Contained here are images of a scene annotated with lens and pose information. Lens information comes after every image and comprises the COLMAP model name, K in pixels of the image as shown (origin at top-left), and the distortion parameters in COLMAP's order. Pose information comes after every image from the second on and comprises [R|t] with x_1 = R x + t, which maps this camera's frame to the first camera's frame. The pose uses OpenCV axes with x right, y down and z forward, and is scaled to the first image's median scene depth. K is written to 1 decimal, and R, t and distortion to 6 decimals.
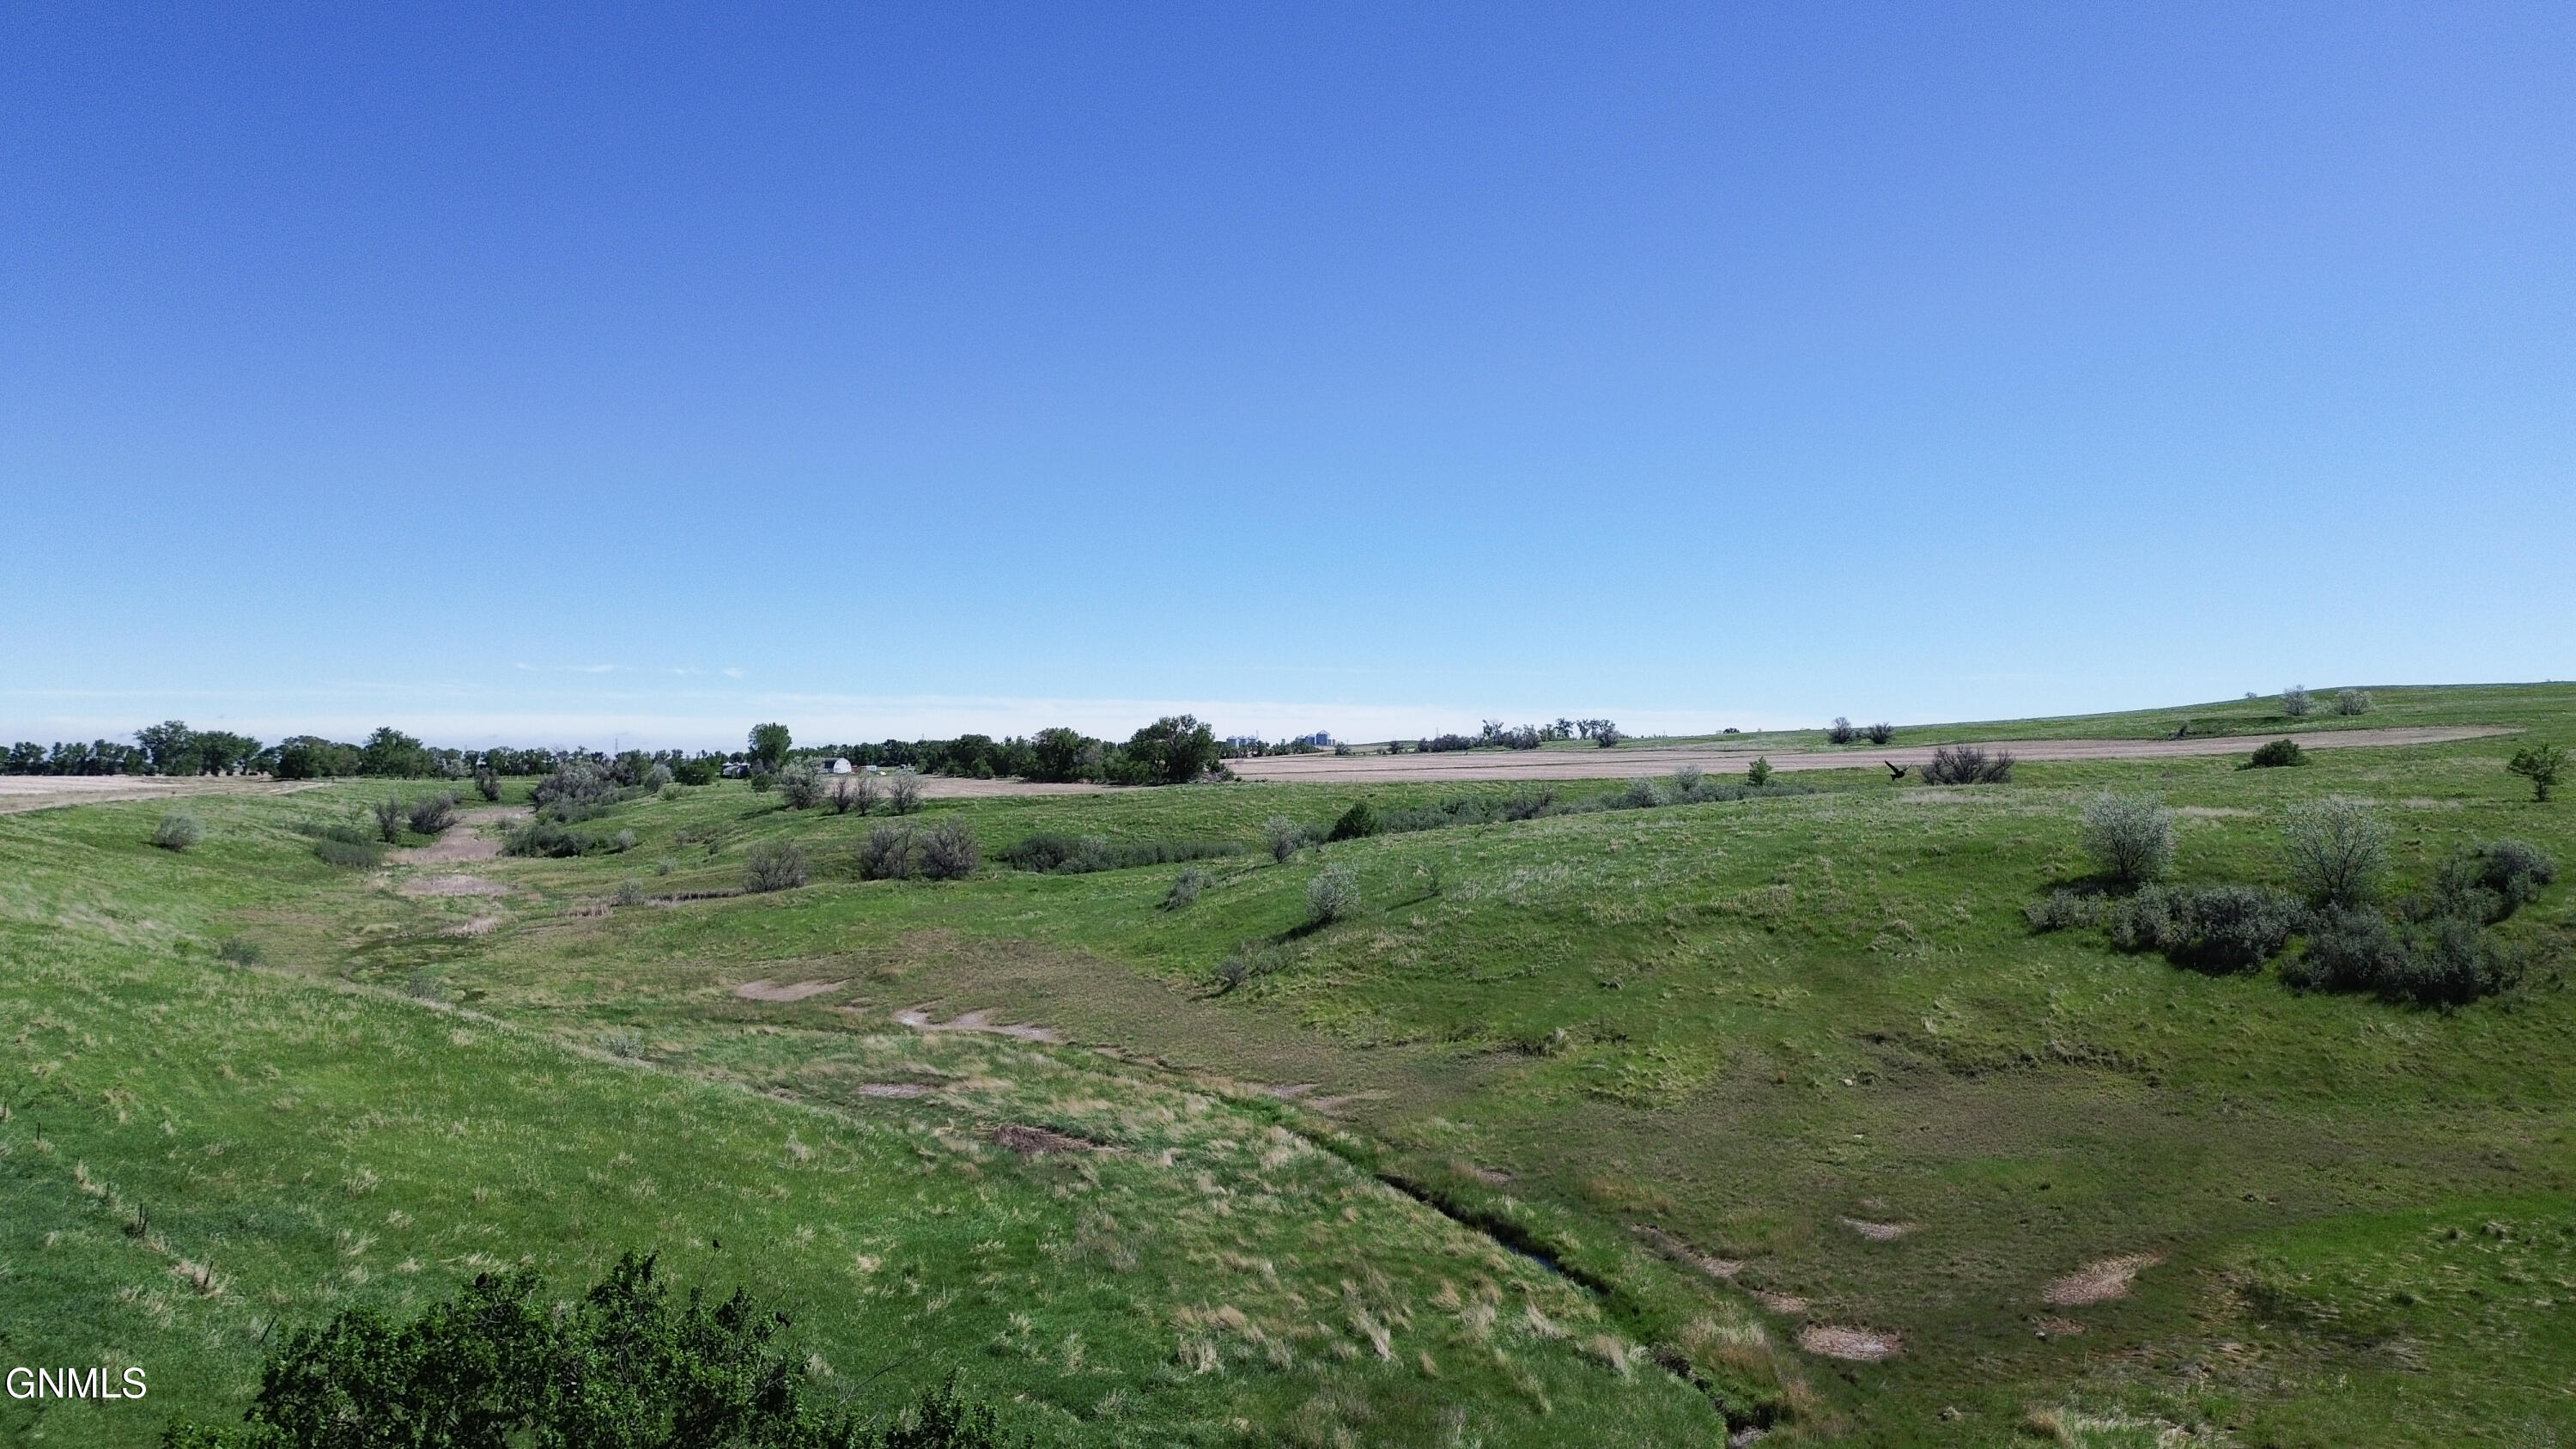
lens RADIAL K [[1813.3, 0, 1288.0], [0, 1813.3, 724.5], [0, 0, 1]] dist [0.085968, -0.093426]
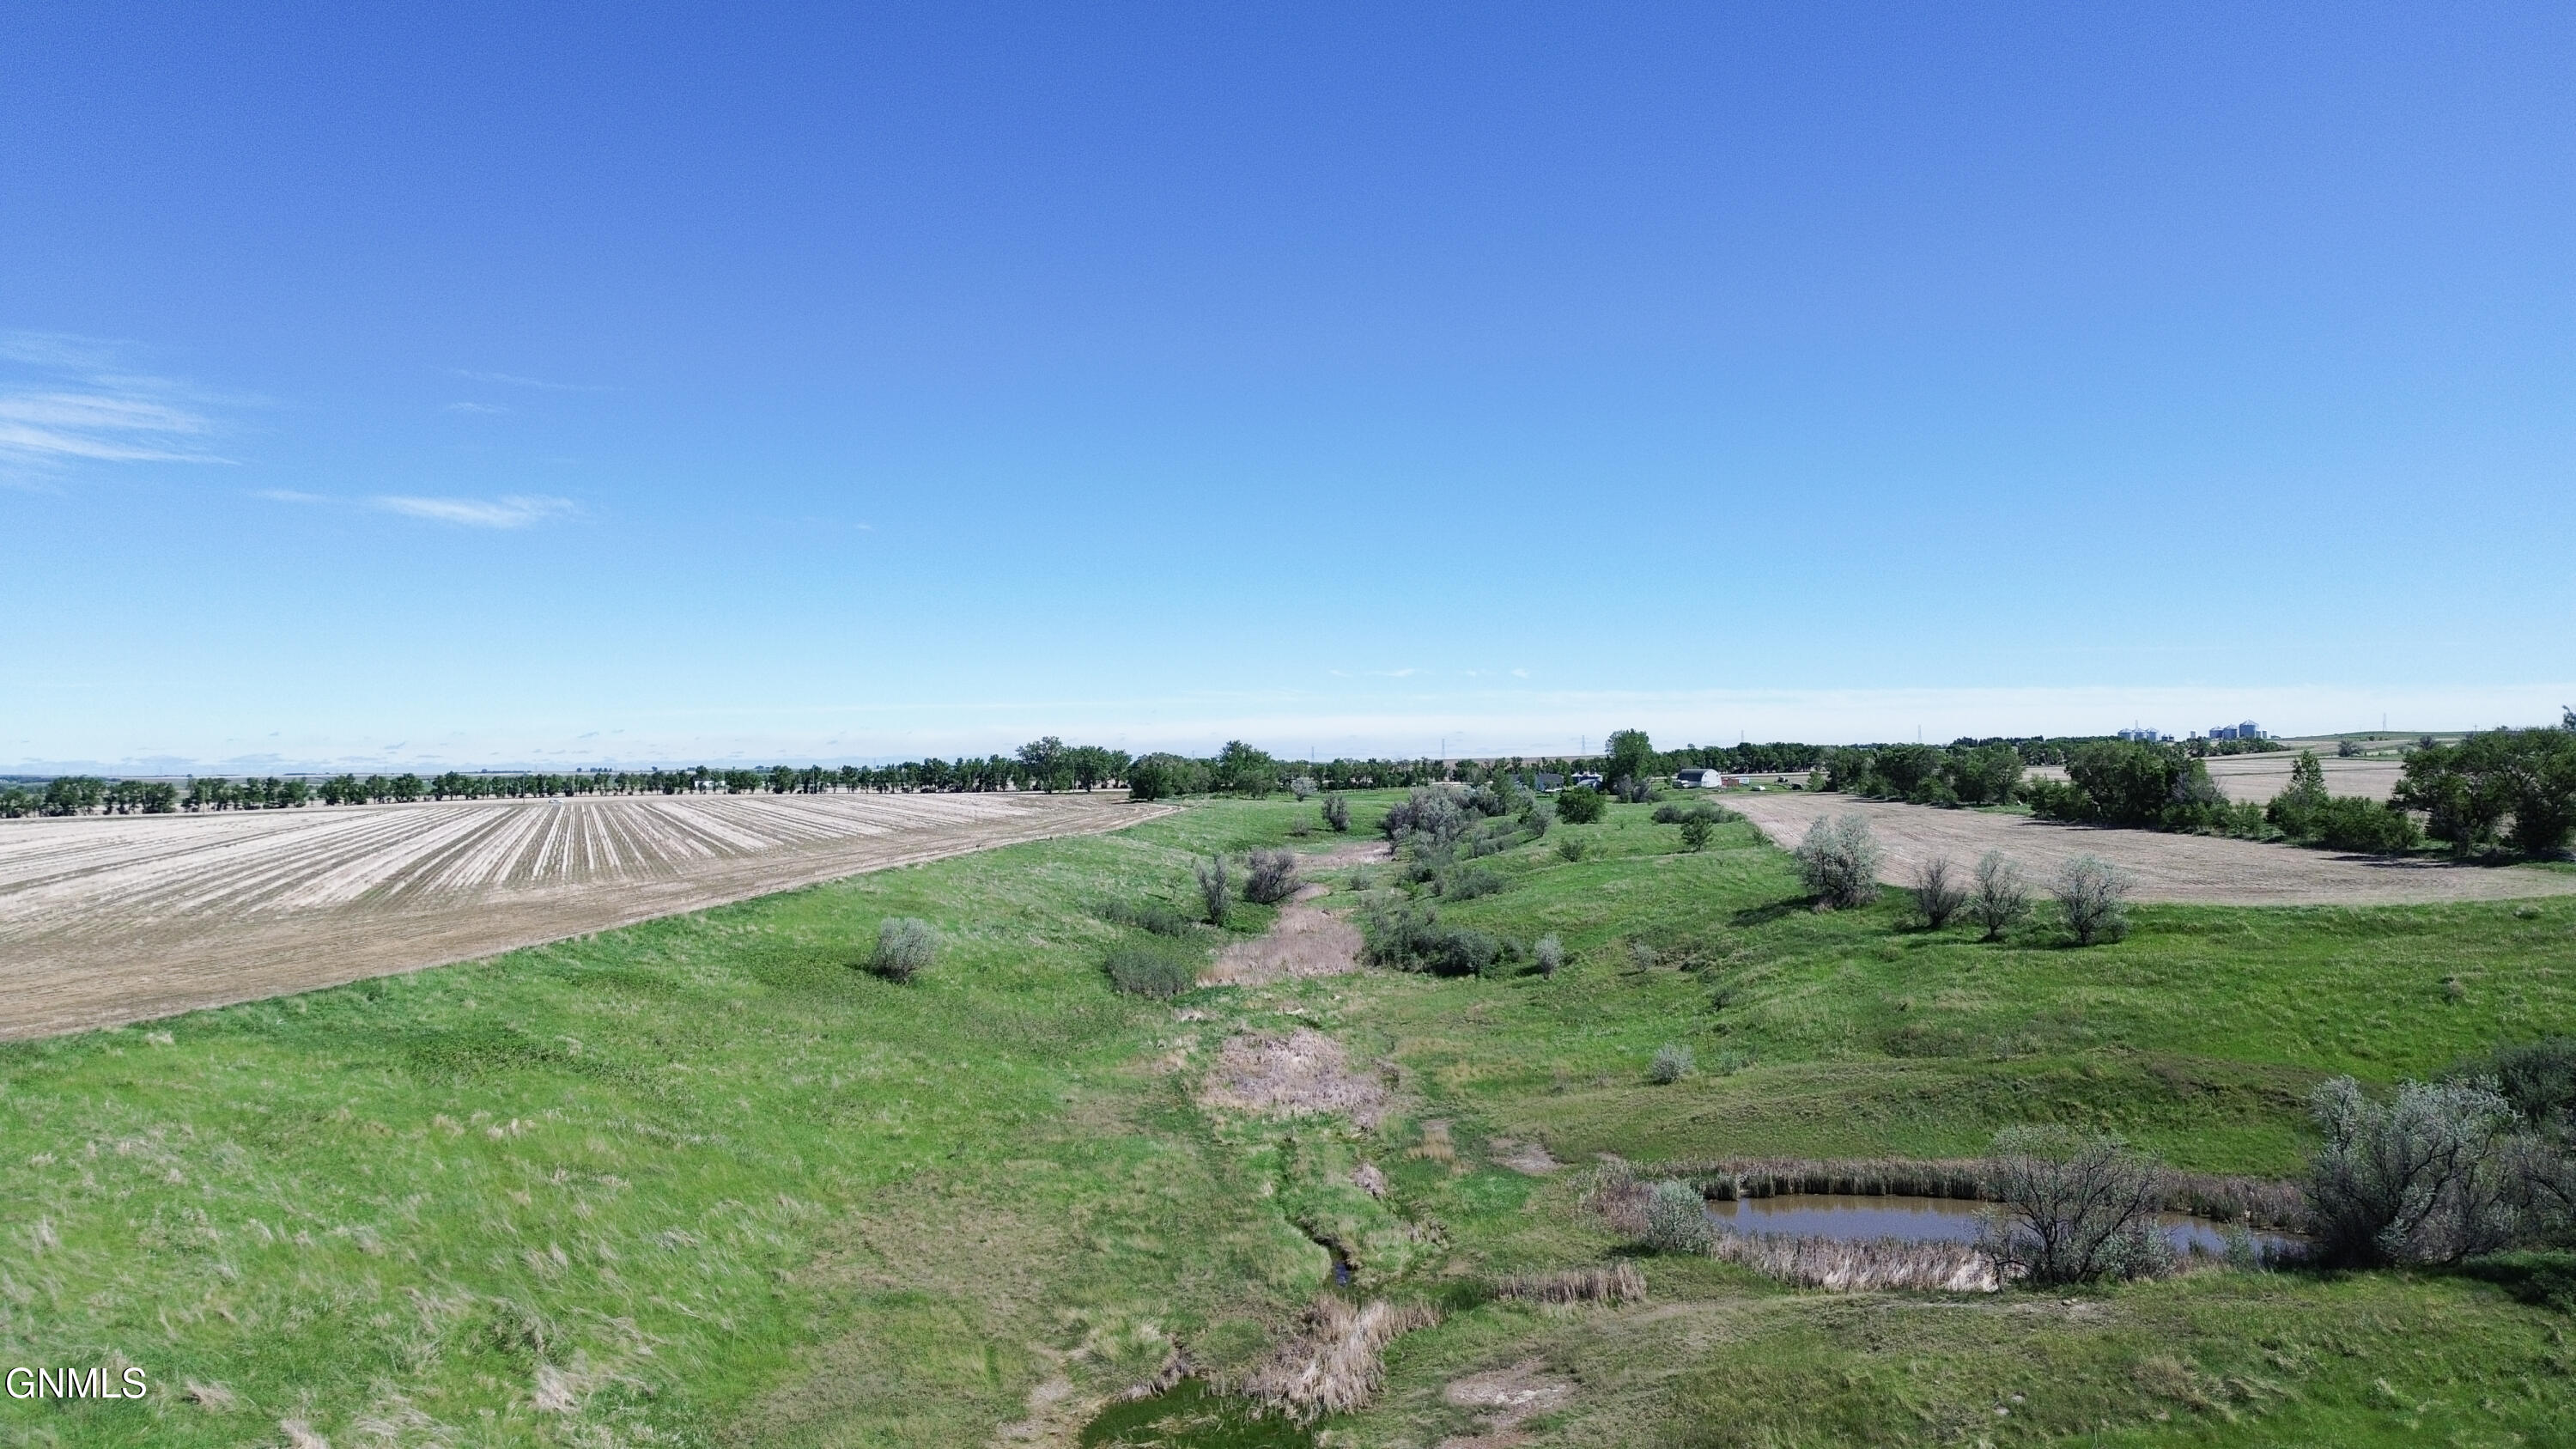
lens RADIAL K [[1822.8, 0, 1255.3], [0, 1822.8, 727.8], [0, 0, 1]] dist [0.076771, -0.114535]
pose [[0.899512, -0.016495, -0.436586, -0.491253], [0.018526, 0.999828, 0.000395, -0.037033], [0.436504, -0.008444, 0.899663, 1.107103]]
